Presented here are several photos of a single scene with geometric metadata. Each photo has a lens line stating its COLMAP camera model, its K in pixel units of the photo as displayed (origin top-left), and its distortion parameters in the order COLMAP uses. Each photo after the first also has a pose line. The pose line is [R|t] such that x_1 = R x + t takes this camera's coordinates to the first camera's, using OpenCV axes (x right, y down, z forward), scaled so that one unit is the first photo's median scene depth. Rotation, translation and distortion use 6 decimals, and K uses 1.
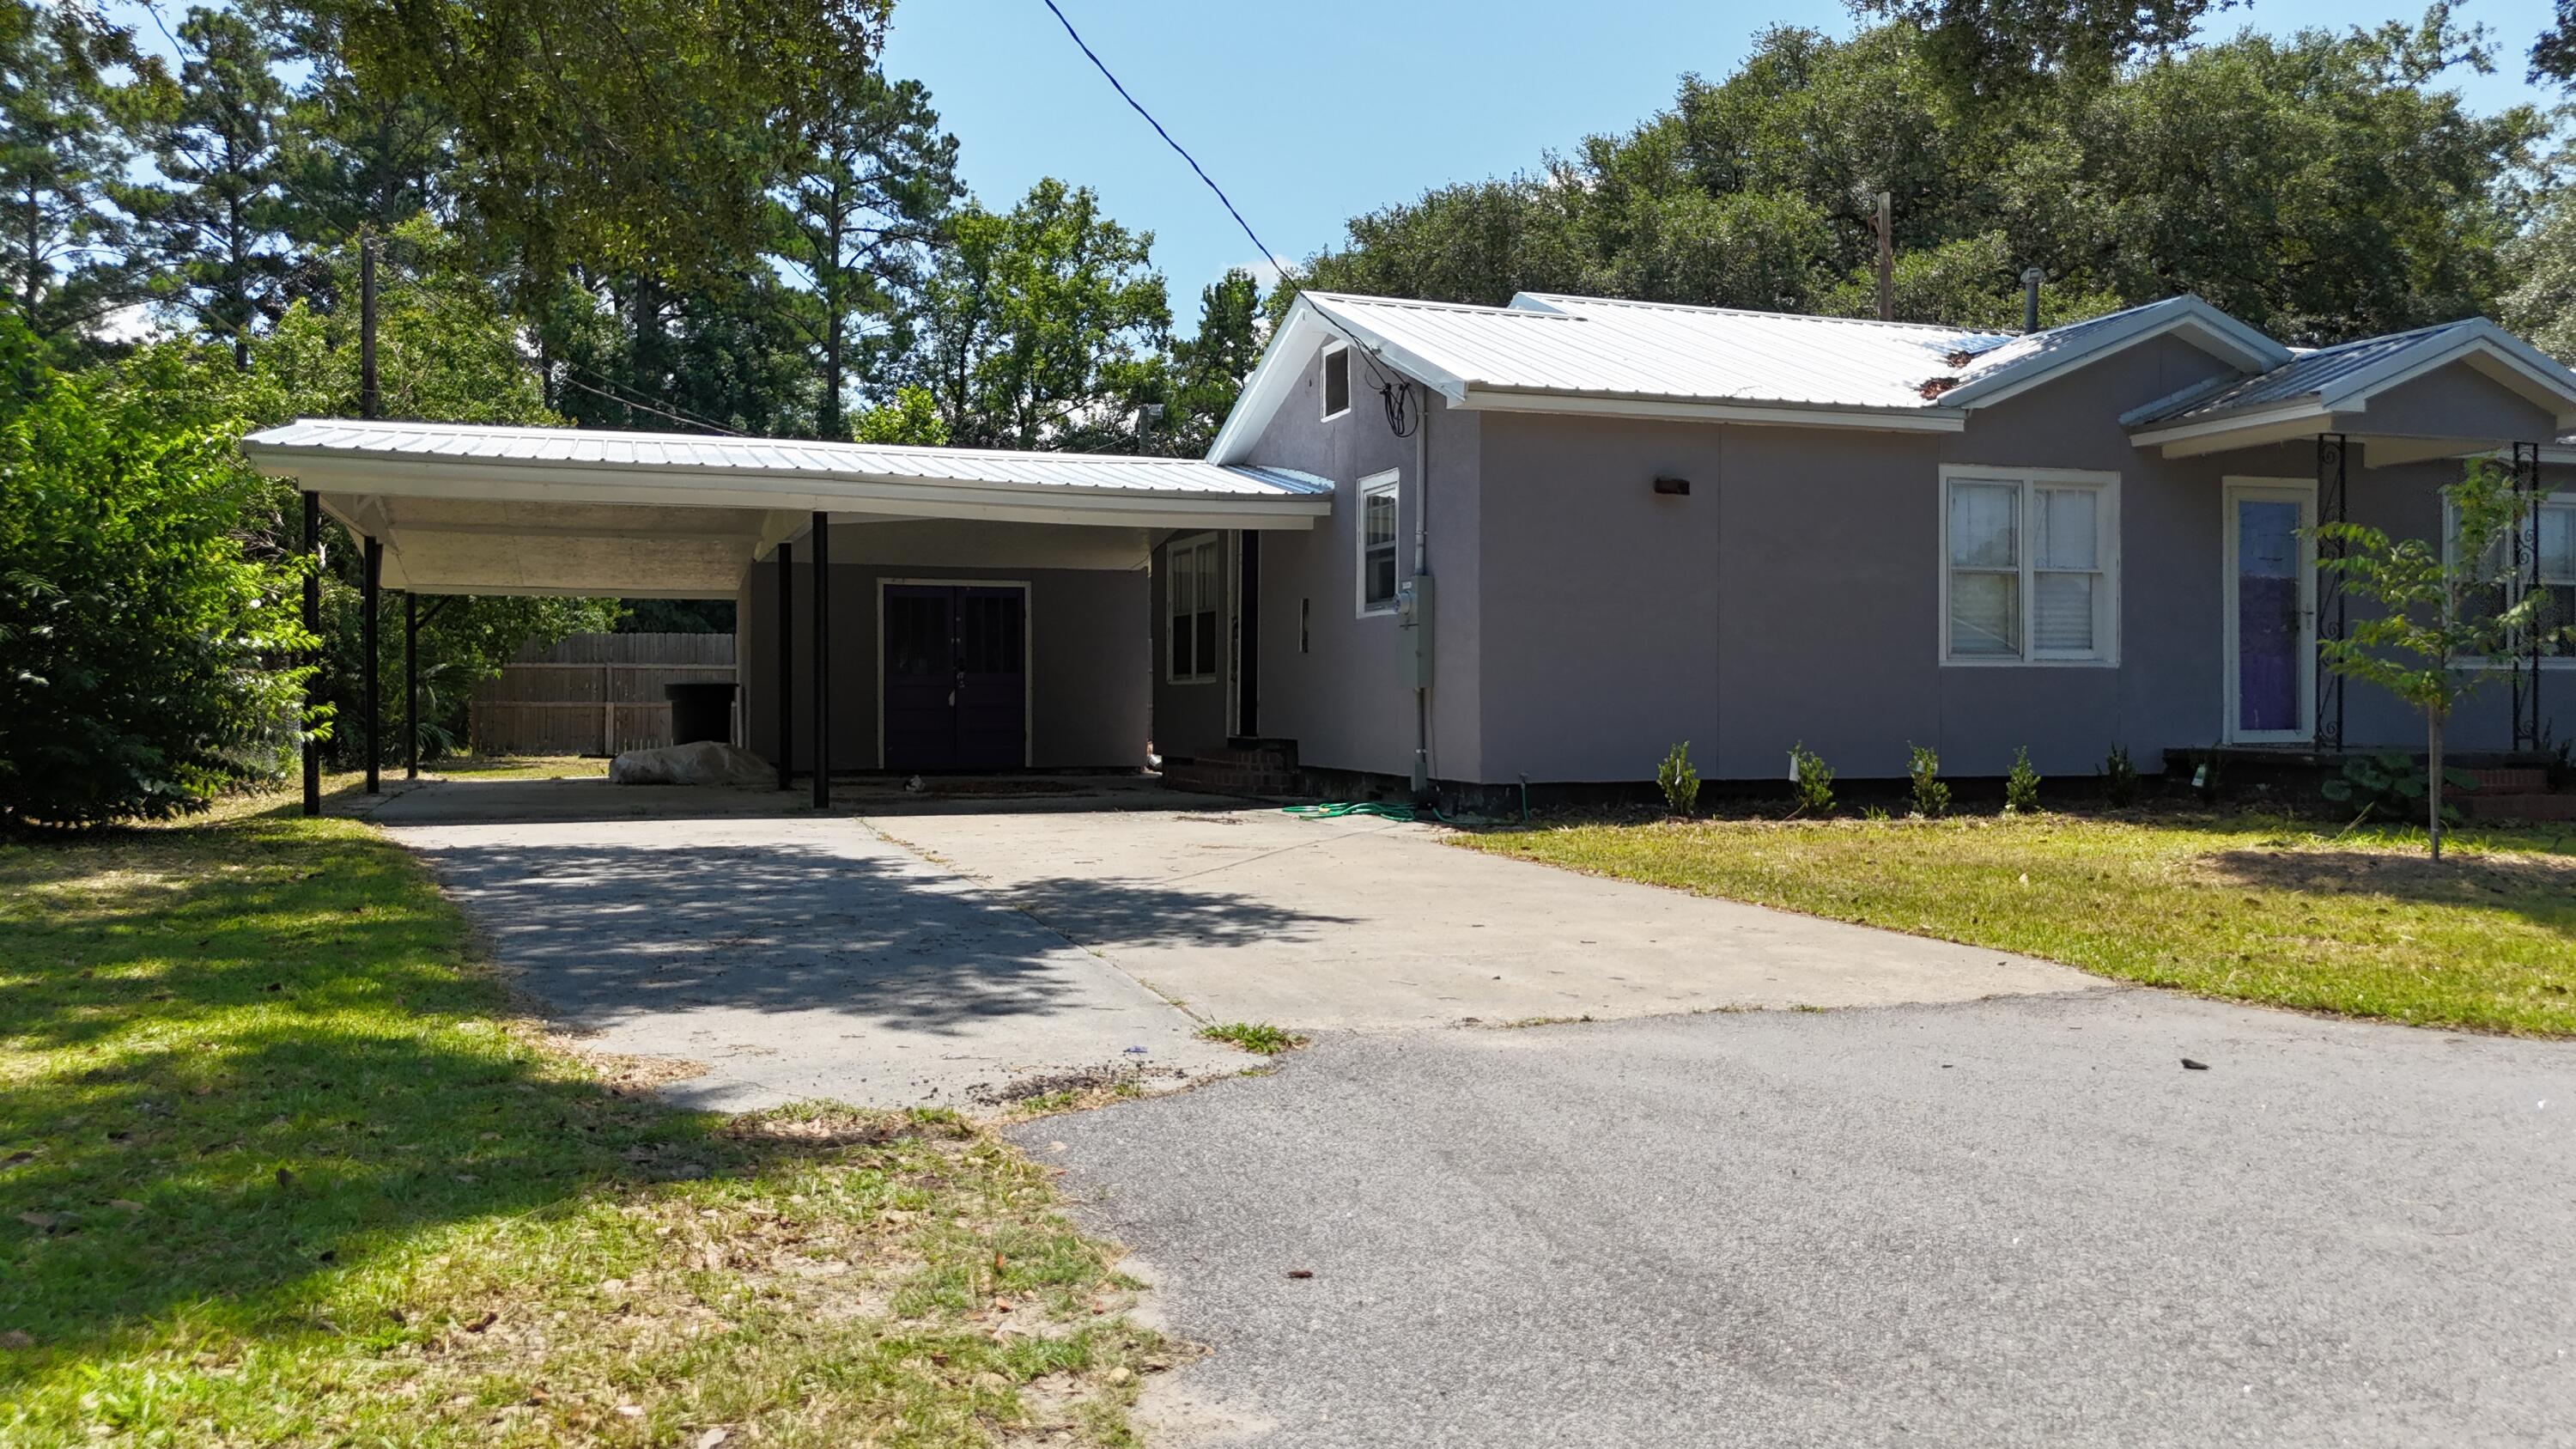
lens RADIAL K [[1895.4, 0, 1280.8], [0, 1895.4, 741.3], [0, 0, 1]] dist [0.078296, -0.098689]
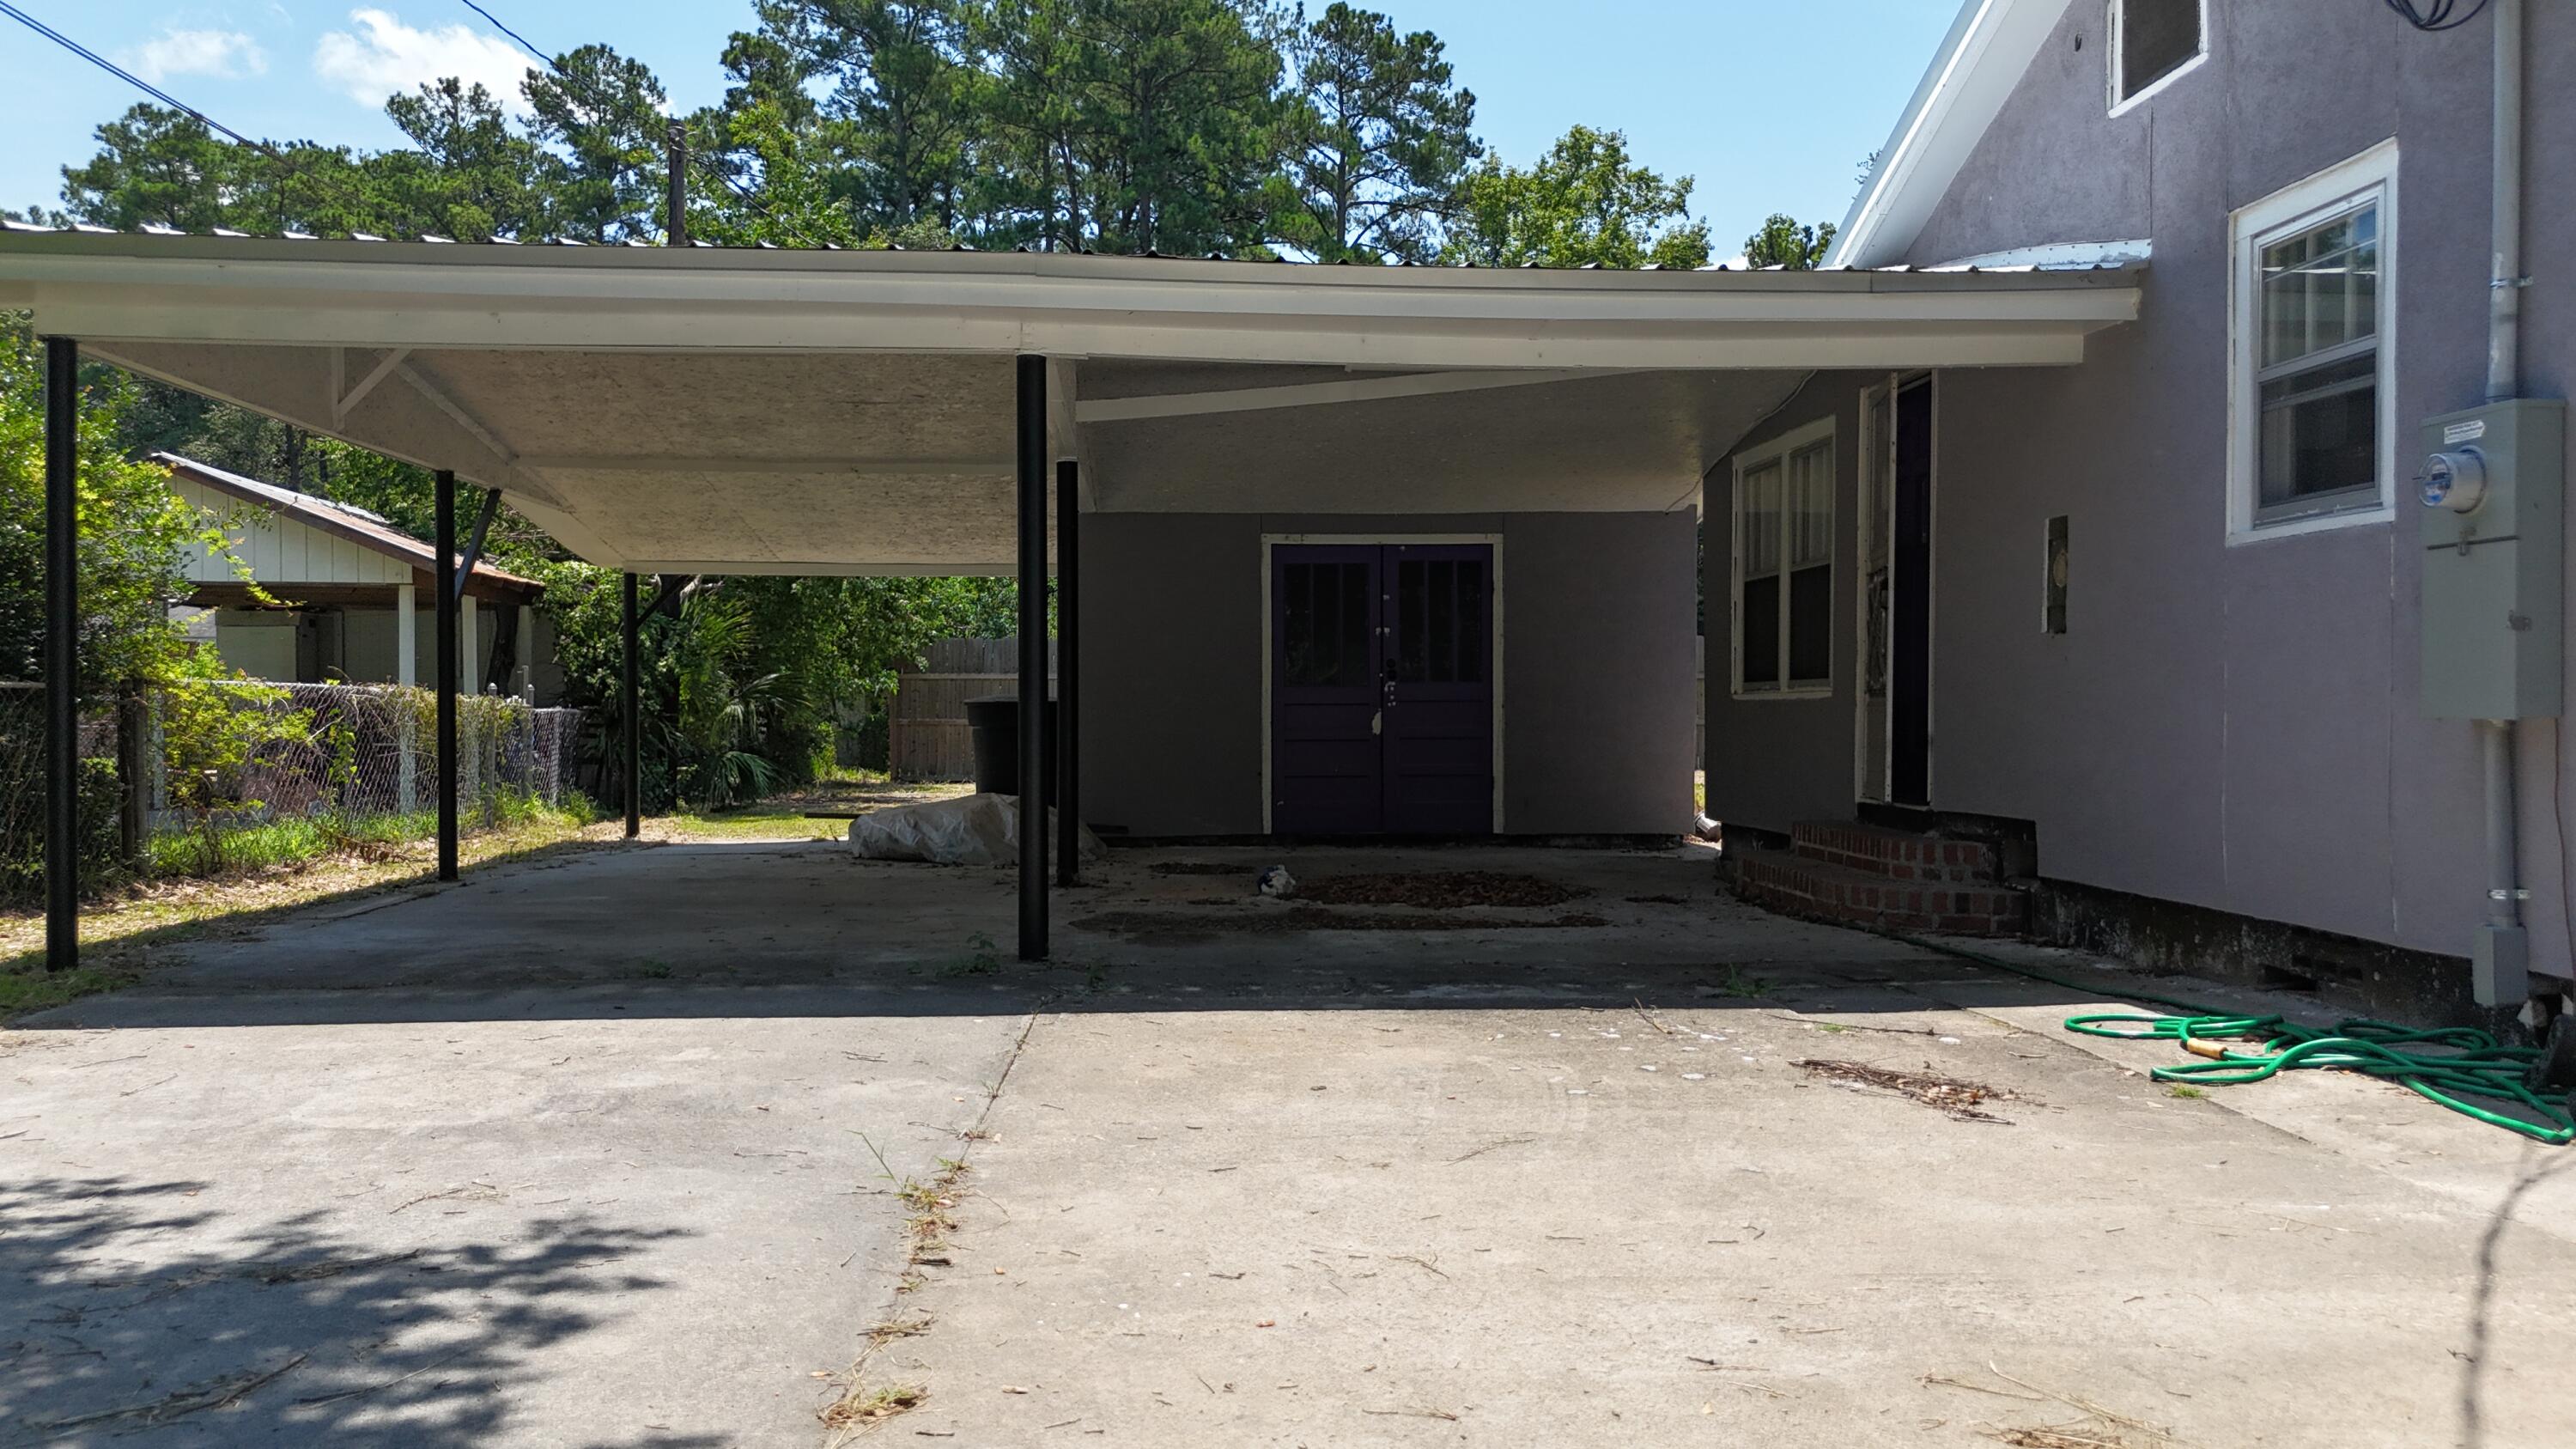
lens RADIAL K [[1895.4, 0, 1280.8], [0, 1895.4, 741.3], [0, 0, 1]] dist [0.078296, -0.098689]
pose [[0.962053, 0.002529, -0.272851, -0.008766], [-0.003674, 0.999986, -0.003686, -0.003798], [0.272838, 0.004549, 0.962049, 0.104521]]
